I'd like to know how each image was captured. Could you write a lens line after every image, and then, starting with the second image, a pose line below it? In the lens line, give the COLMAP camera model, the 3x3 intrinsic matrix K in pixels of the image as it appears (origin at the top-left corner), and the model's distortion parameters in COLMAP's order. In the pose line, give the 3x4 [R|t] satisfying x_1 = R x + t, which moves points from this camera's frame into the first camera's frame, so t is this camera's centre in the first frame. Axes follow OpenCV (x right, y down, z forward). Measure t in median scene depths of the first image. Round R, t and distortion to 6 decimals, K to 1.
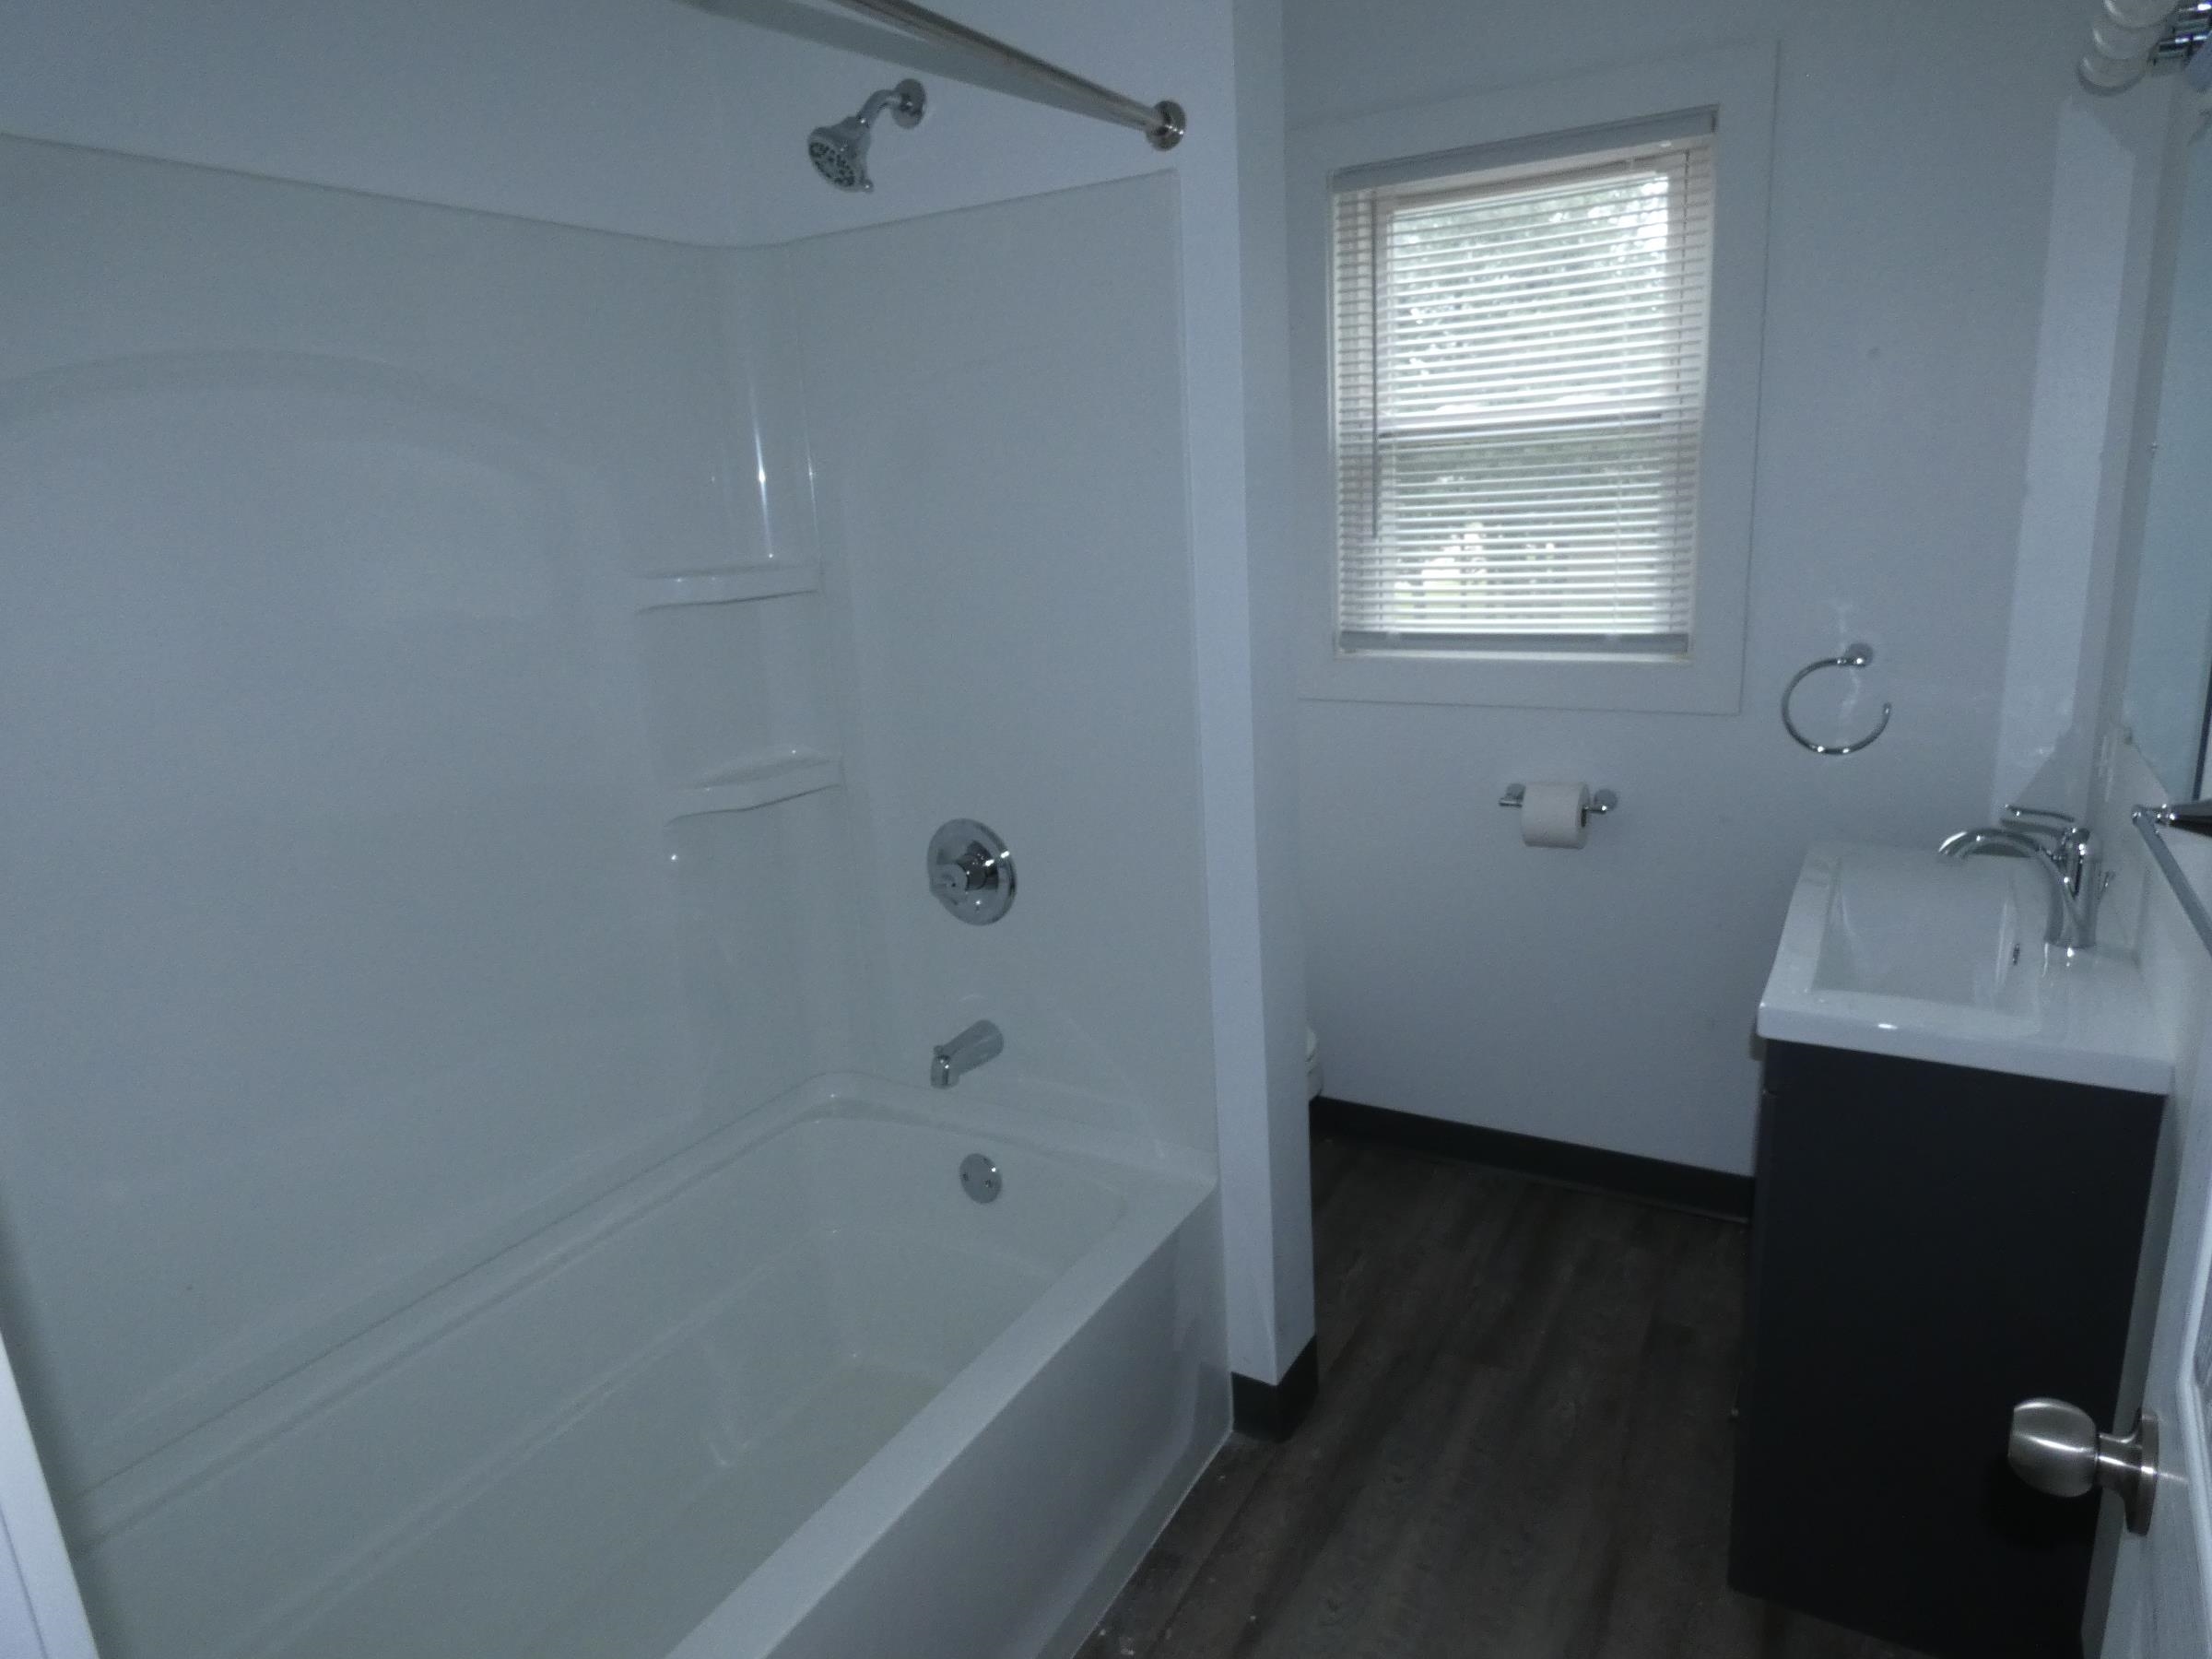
lens RADIAL K [[1351.3, 0, 1106.0], [0, 1351.3, 829.5], [0, 0, 1]] dist [-0.006304, 0.000001]
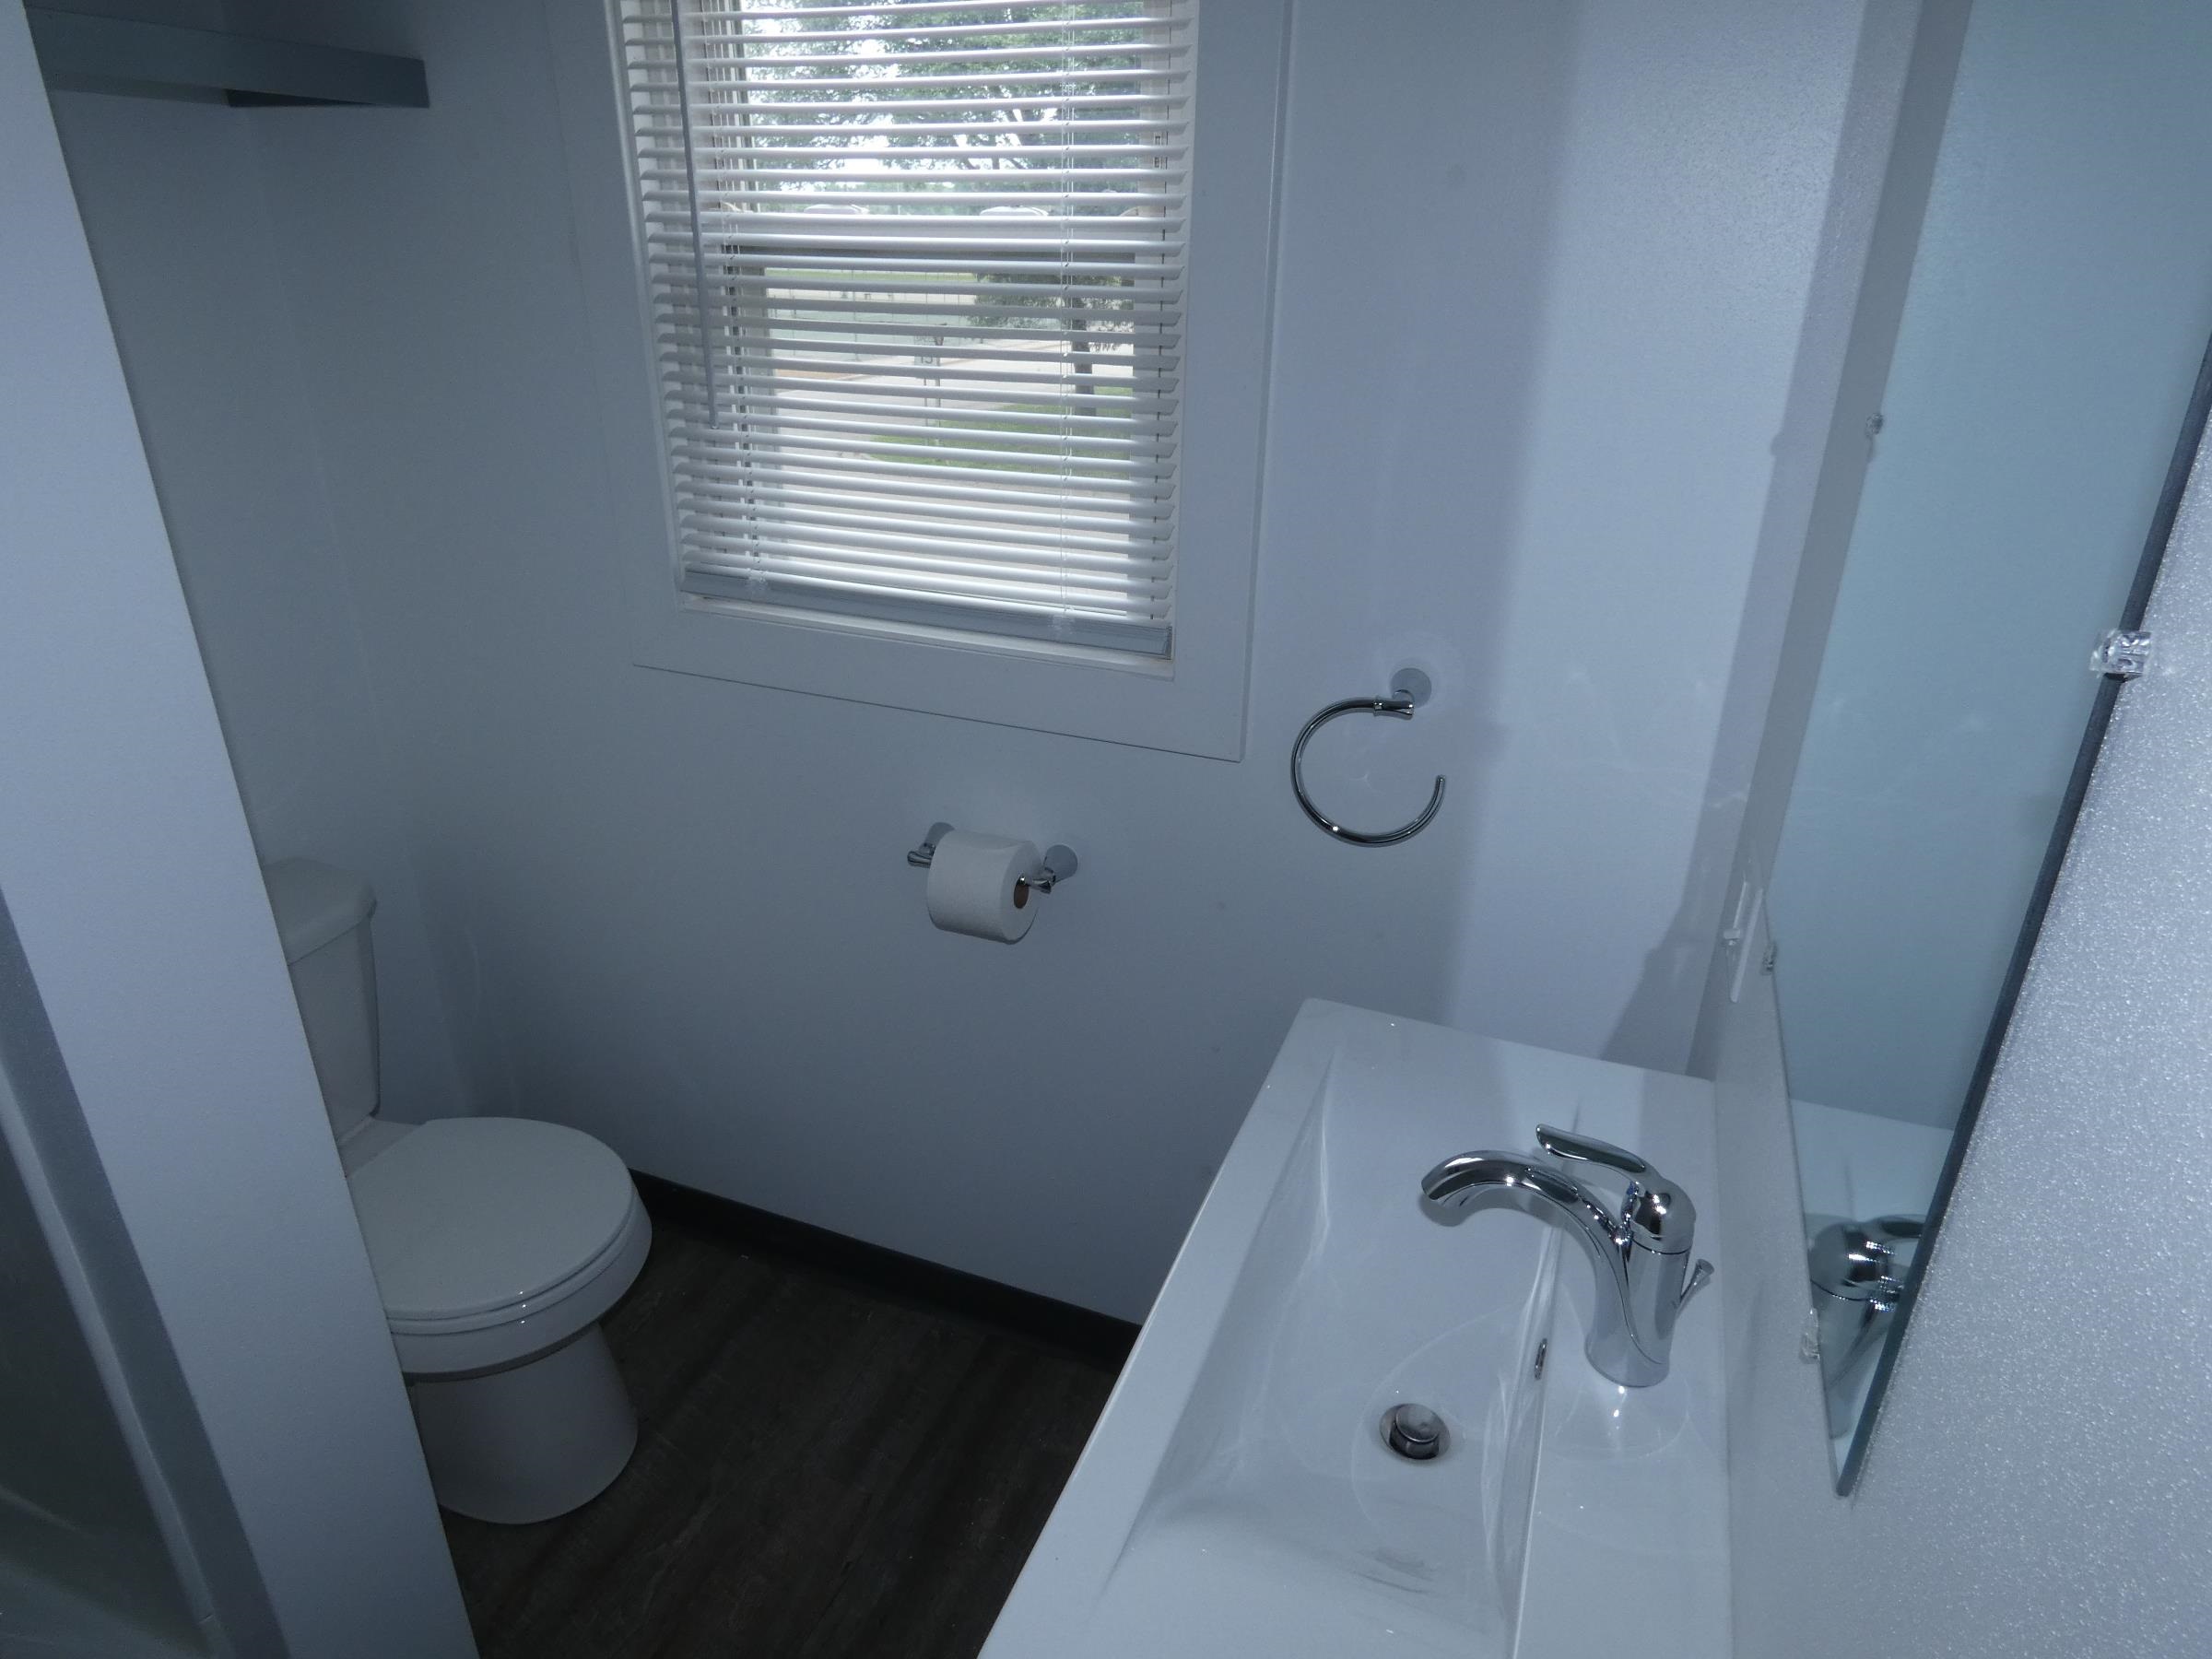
lens RADIAL K [[1351.3, 0, 1106.0], [0, 1351.3, 829.5], [0, 0, 1]] dist [-0.006304, 0.000001]
pose [[0.984171, 0.013717, 0.176691, 0.287252], [-0.039171, 0.989178, 0.141392, -0.137000], [-0.172839, -0.146075, 0.974058, 0.376336]]
